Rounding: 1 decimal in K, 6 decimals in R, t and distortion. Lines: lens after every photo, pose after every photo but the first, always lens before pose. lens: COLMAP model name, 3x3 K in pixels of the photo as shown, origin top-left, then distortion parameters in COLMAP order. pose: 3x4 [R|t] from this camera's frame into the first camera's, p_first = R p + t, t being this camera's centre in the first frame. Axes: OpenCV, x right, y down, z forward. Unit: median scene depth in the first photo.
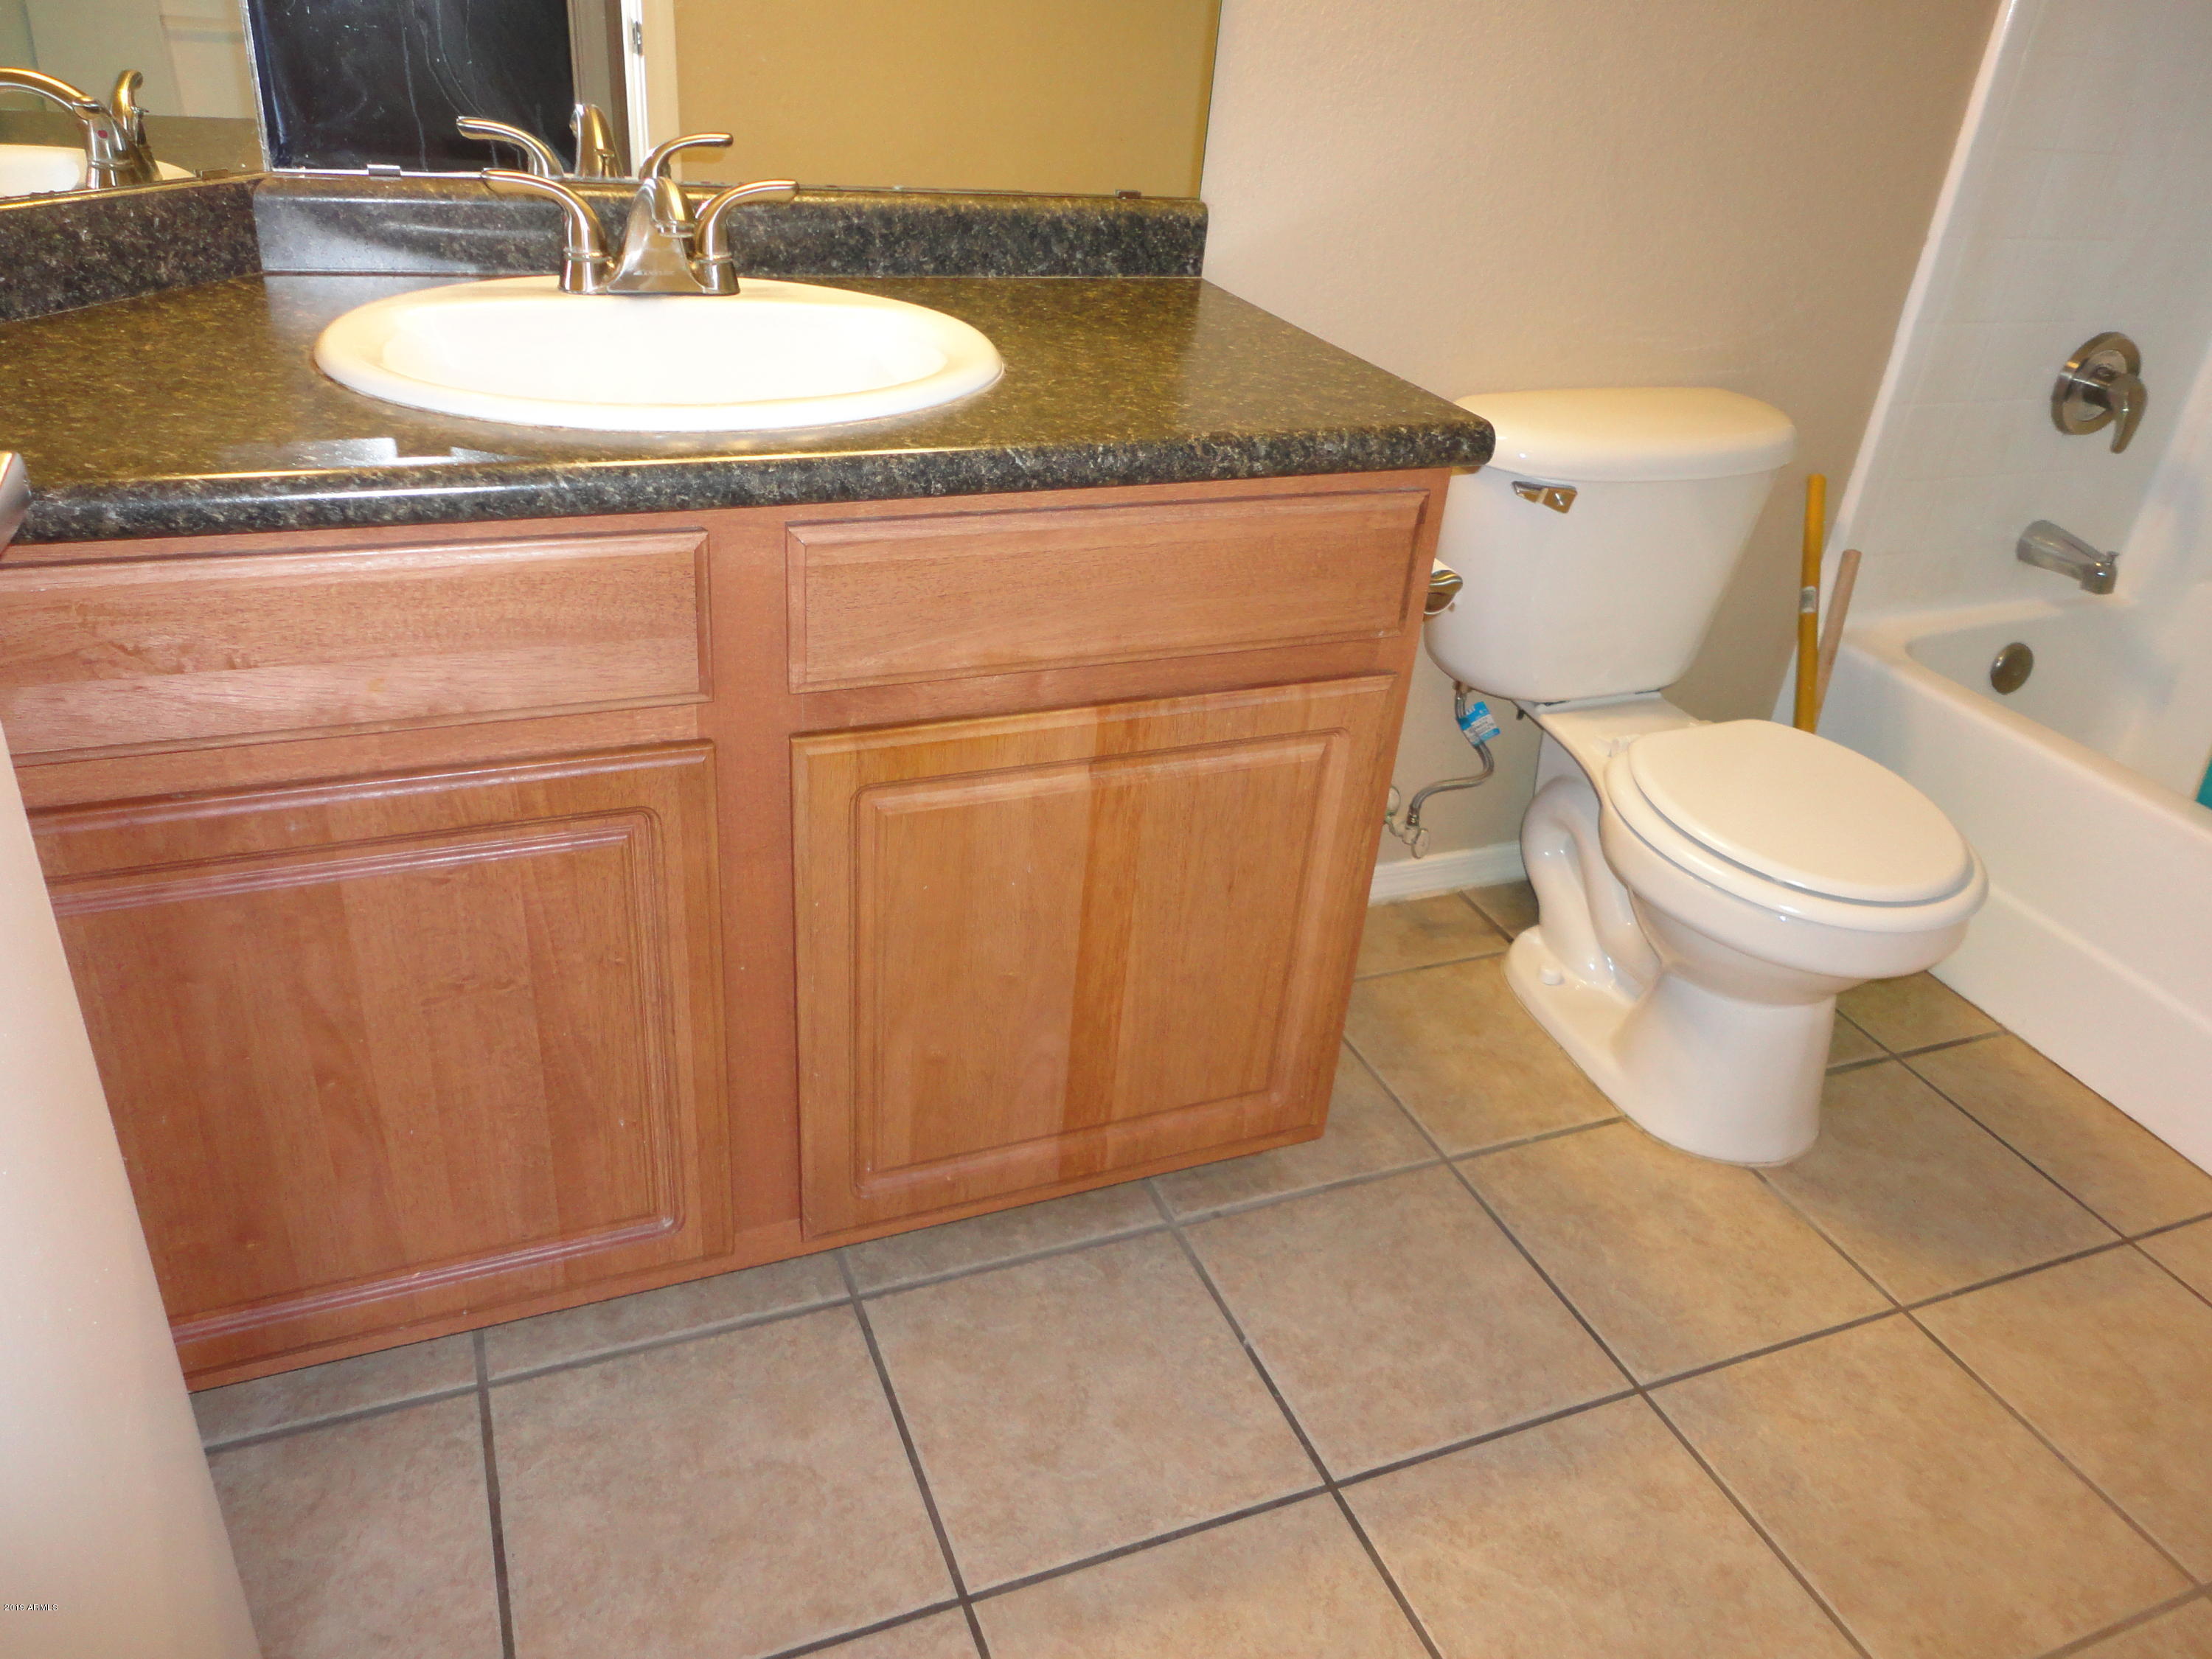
lens RADIAL K [[1593.1, 0, 1095.5], [0, 1593.1, 815.1], [0, 0, 1]] dist [0.002824, -0.000352]
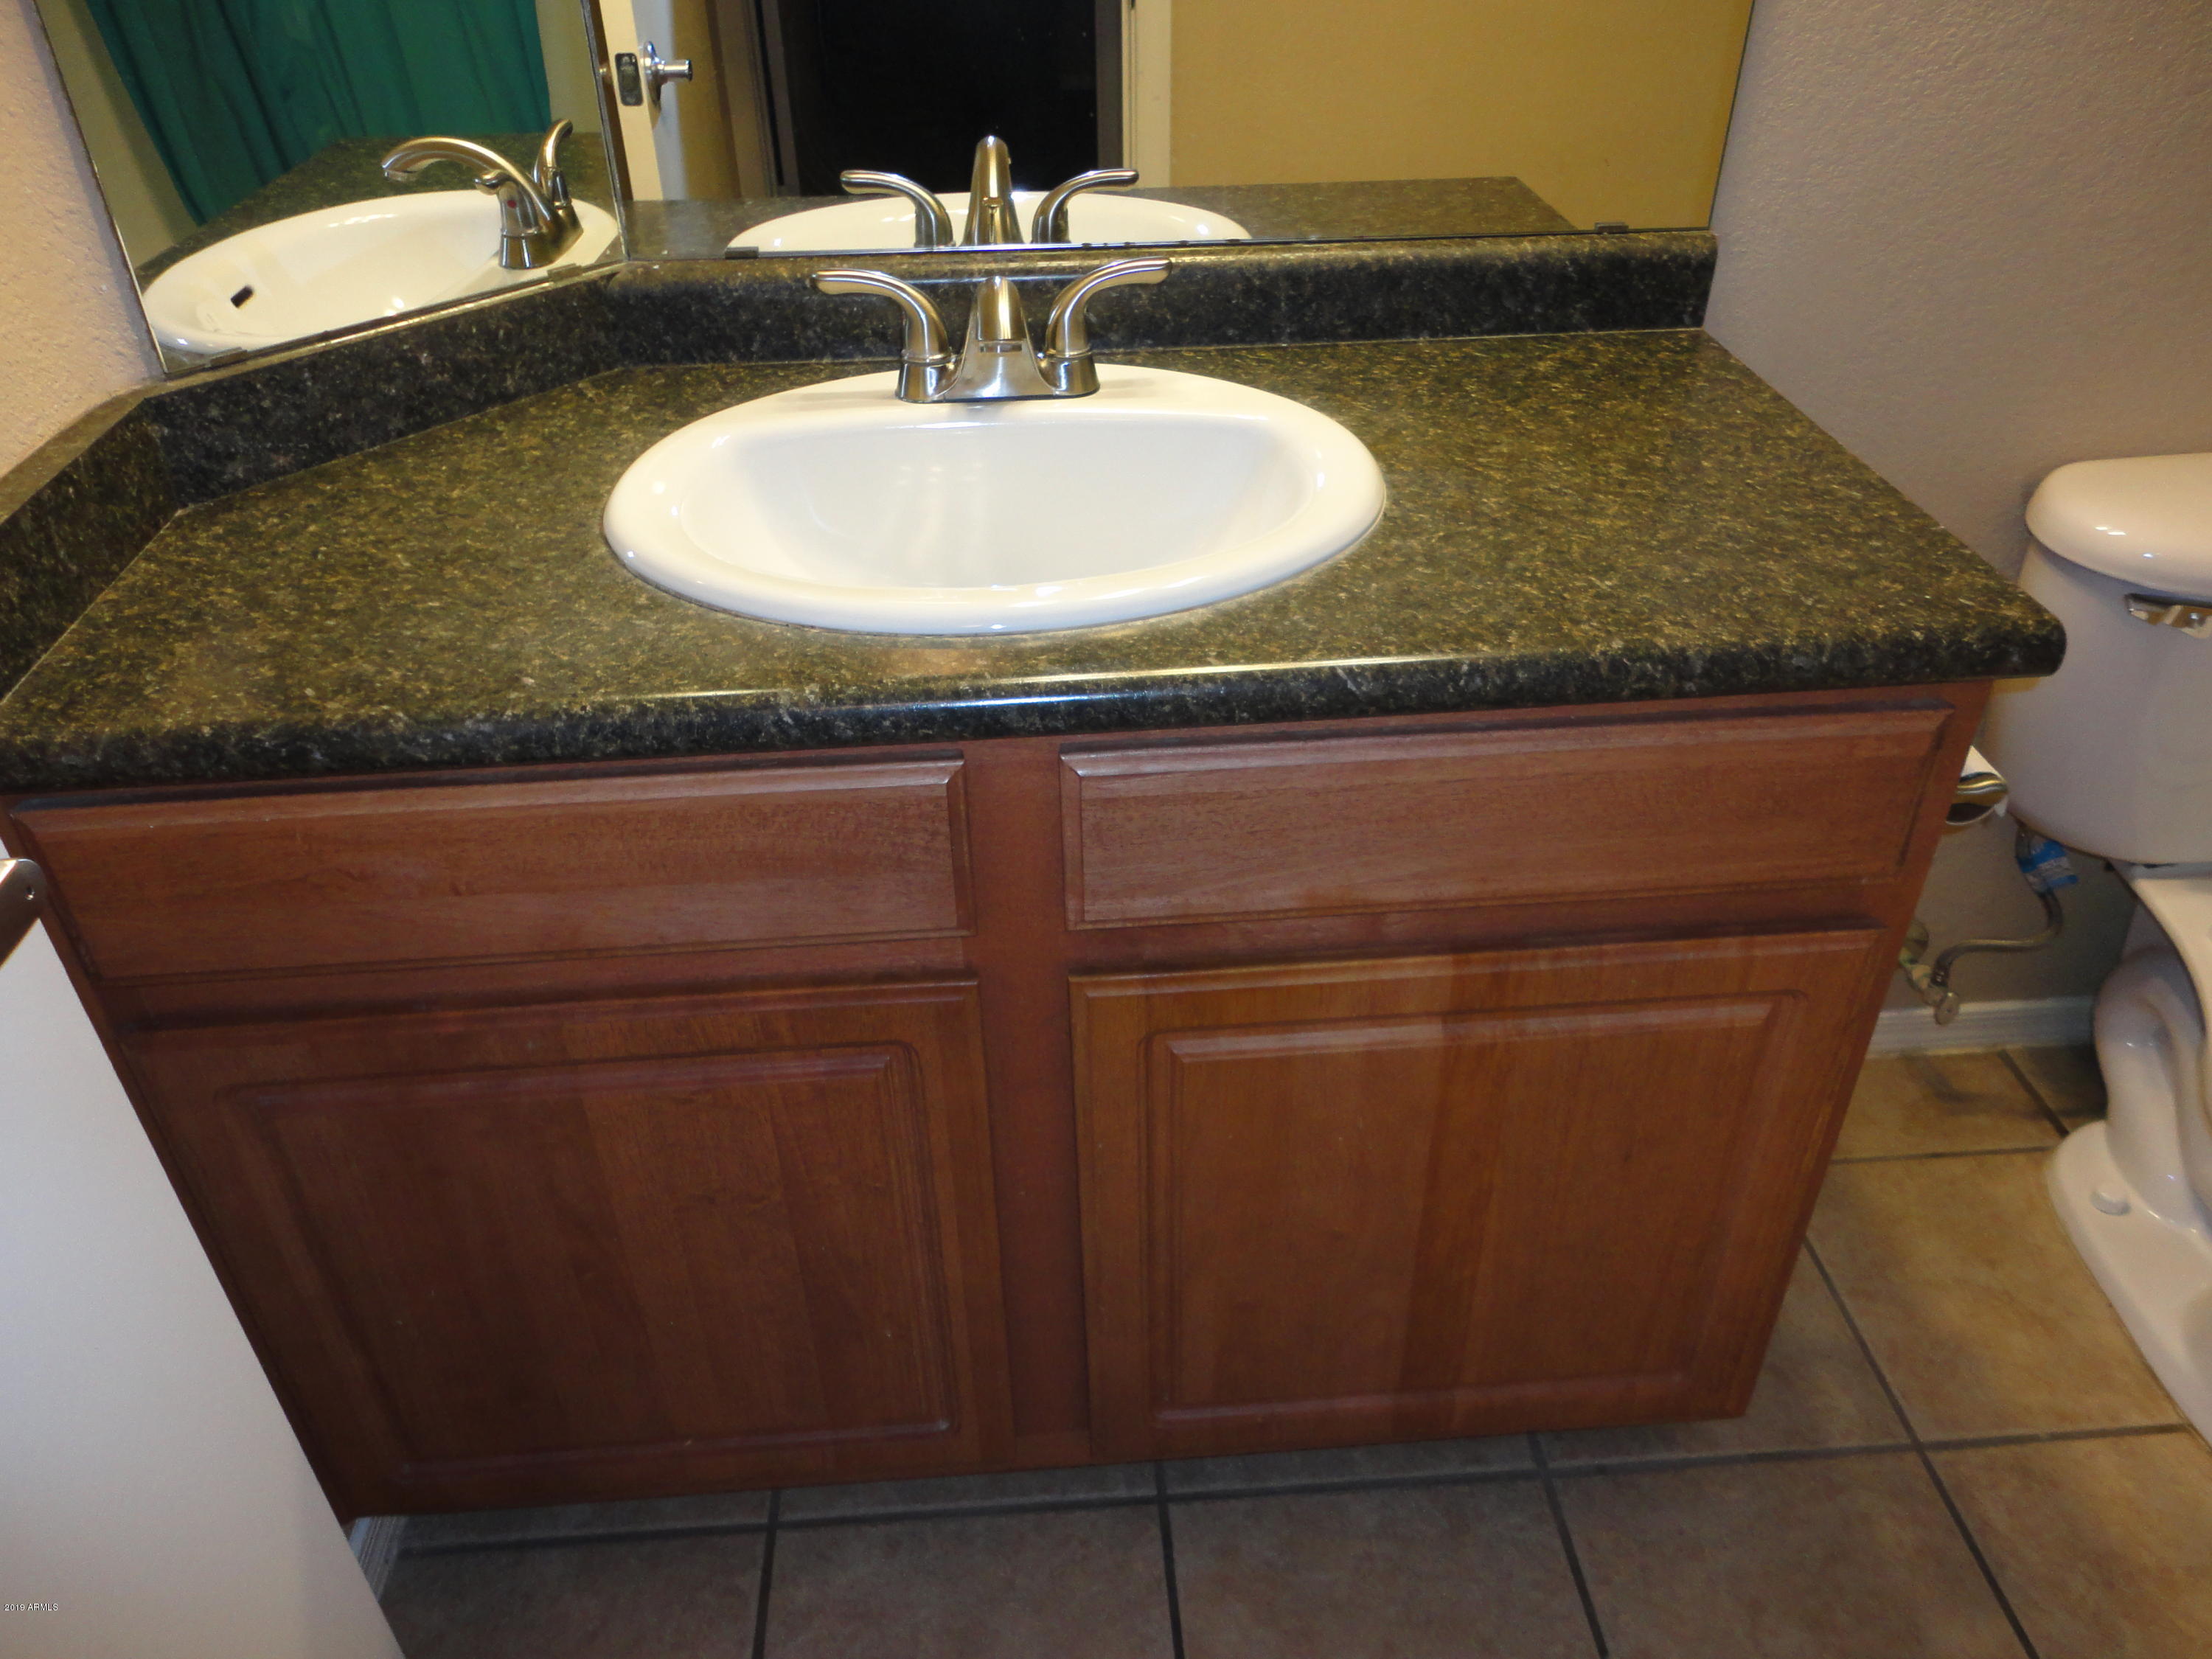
lens RADIAL K [[1593.1, 0, 1105.9], [0, 1593.1, 823.3], [0, 0, 1]] dist [0.002824, -0.000352]
pose [[0.944358, 0.098654, -0.313775, 0.071888], [-0.073463, 0.993124, 0.091149, -0.173943], [0.320610, -0.063026, 0.945112, 0.175594]]
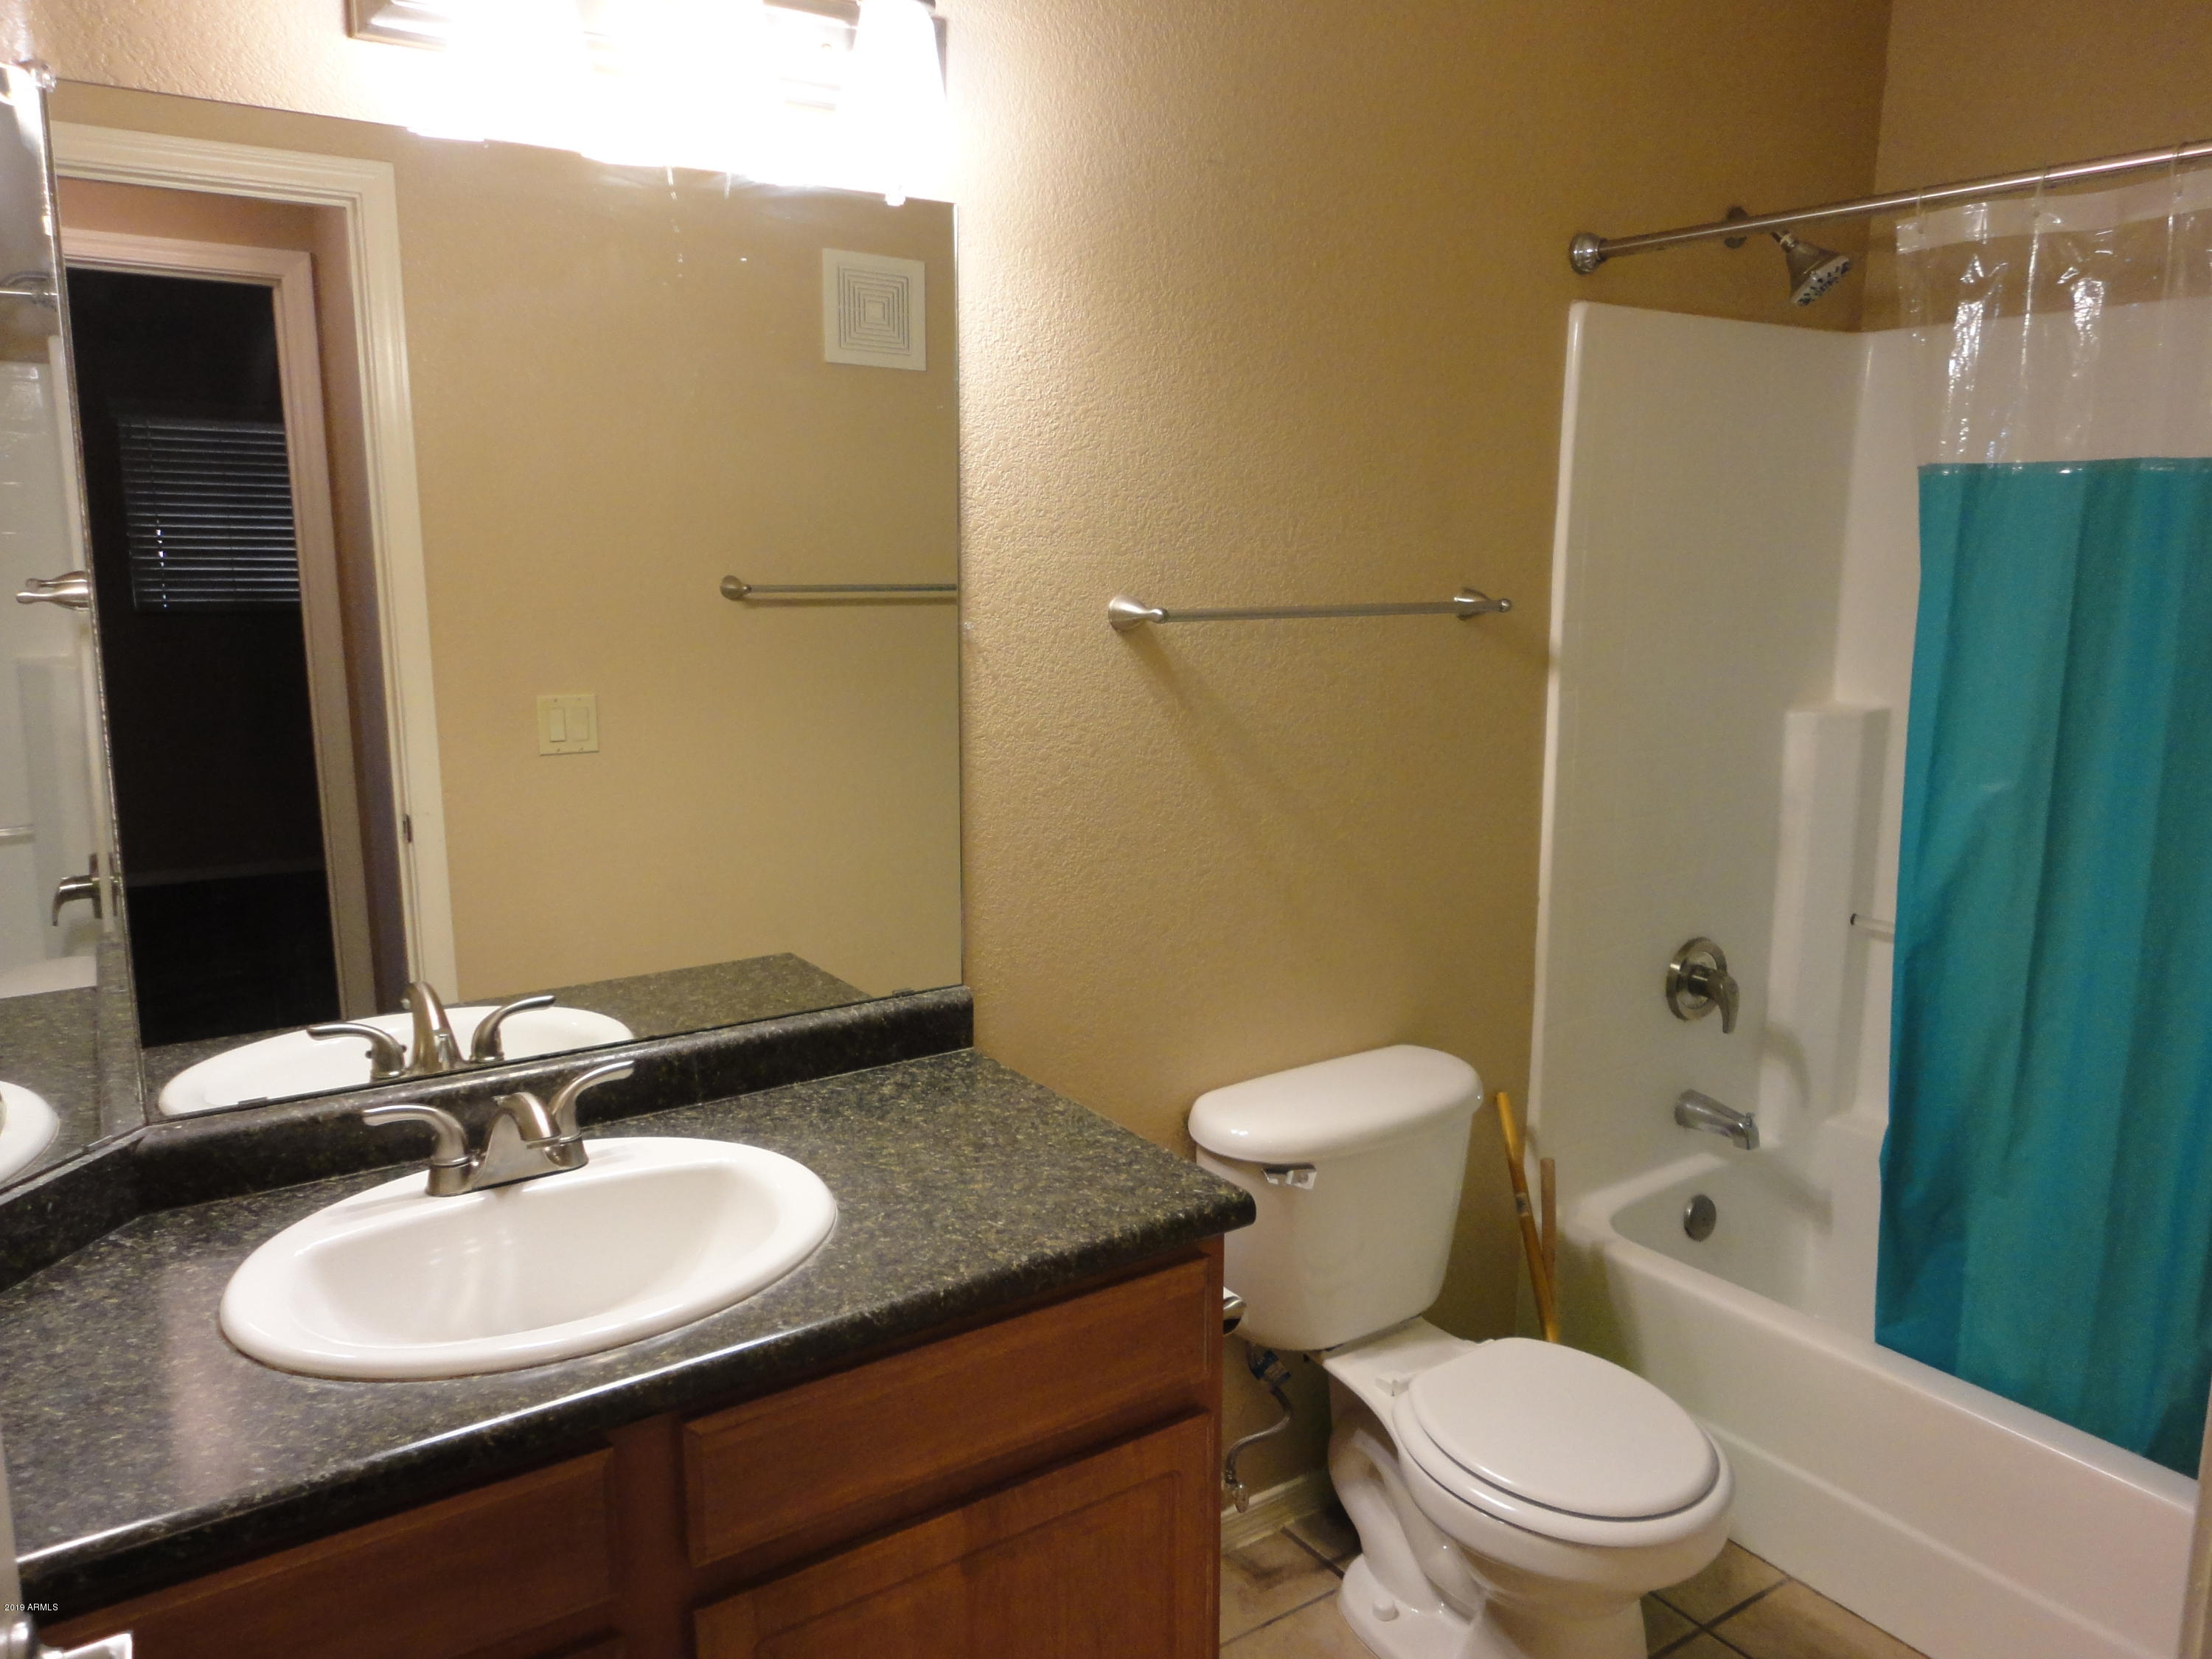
lens RADIAL K [[1593.1, 0, 1088.9], [0, 1593.1, 826.0], [0, 0, 1]] dist [0.002824, -0.000352]
pose [[0.976478, -0.117400, 0.180855, -0.051499], [0.168896, 0.937874, -0.303096, -0.146273], [-0.134035, 0.326512, 0.935641, -0.187320]]
